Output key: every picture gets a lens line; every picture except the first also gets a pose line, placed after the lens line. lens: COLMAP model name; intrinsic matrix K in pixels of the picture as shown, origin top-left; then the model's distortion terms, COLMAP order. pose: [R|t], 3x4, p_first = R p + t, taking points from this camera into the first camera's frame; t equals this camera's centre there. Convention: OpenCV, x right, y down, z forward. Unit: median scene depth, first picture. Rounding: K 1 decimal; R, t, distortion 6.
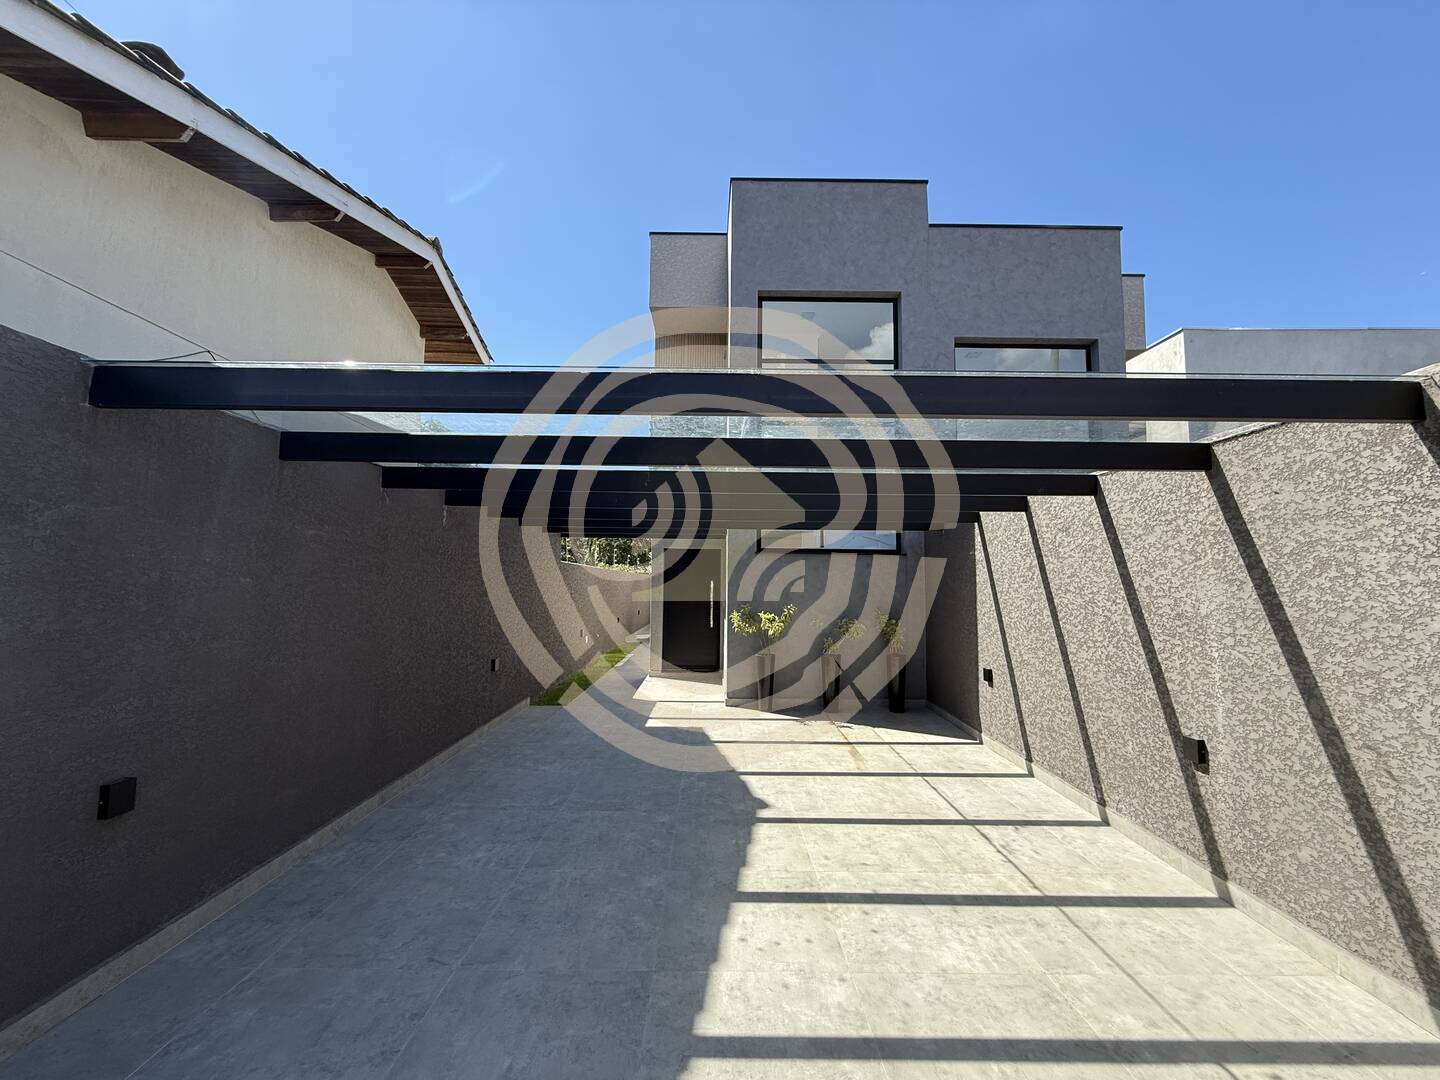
lens RADIAL K [[577.0, 0, 721.2], [0, 577.0, 534.6], [0, 0, 1]] dist [0.002447, -0.001158]
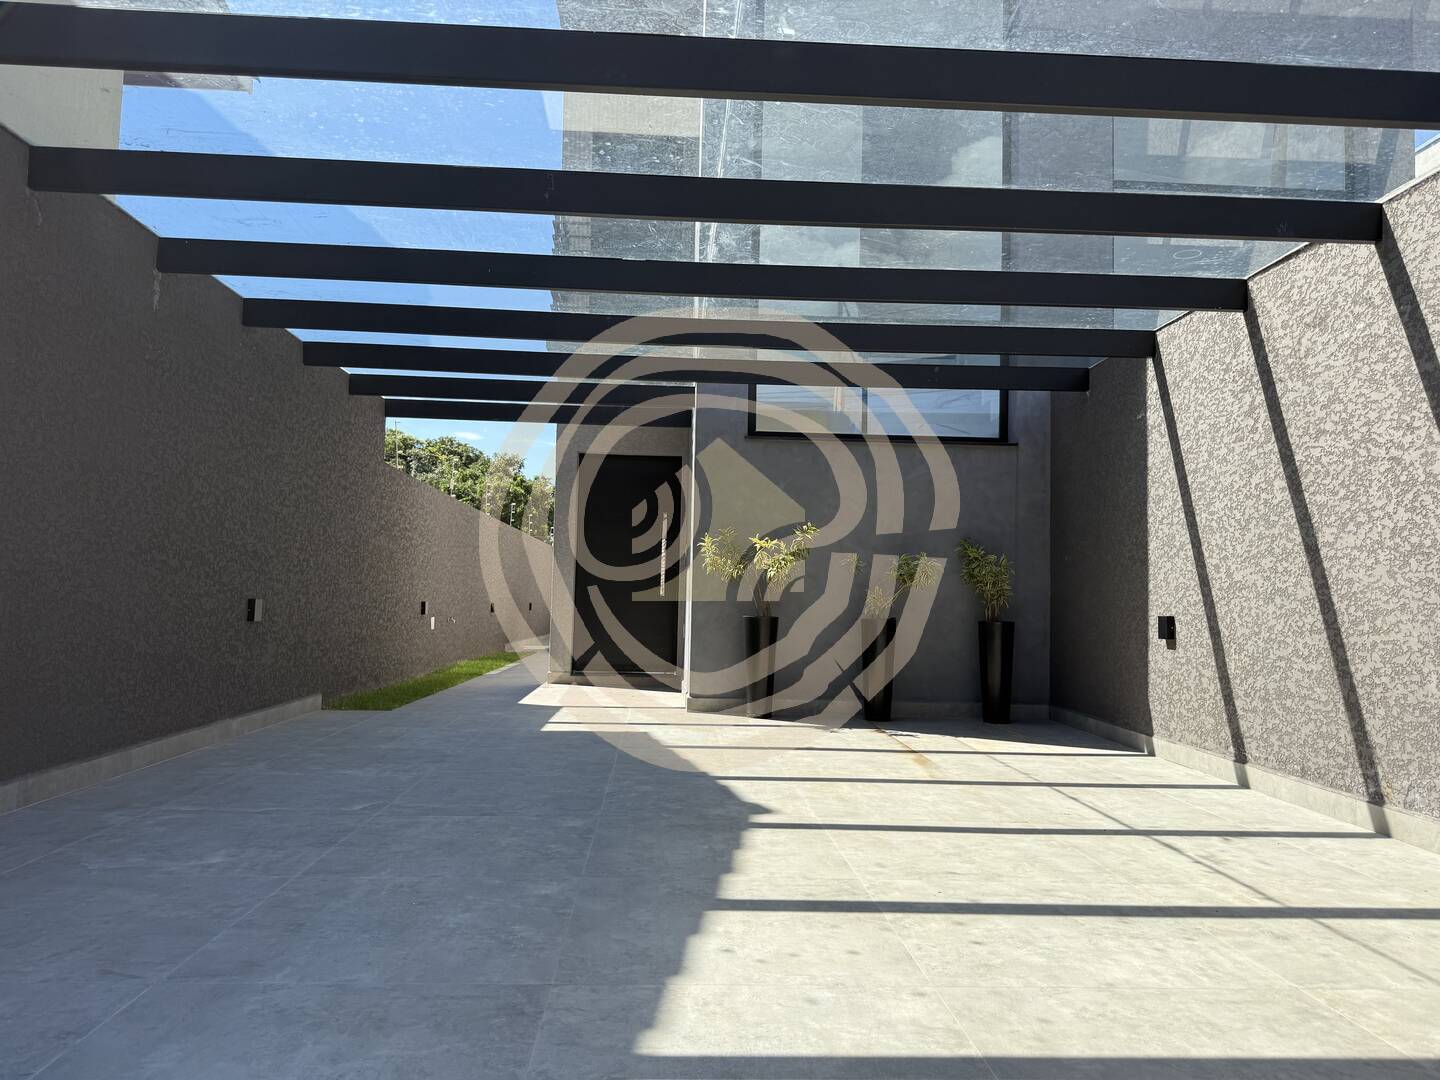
lens RADIAL K [[1027.9, 0, 721.4], [0, 1027.9, 543.7], [0, 0, 1]] dist [0.011258, -0.012678]
pose [[0.998953, 0.014107, 0.043528, -0.008390], [-0.014765, 0.999781, 0.014830, 0.237208], [-0.043310, -0.015457, 0.998942, 0.060383]]
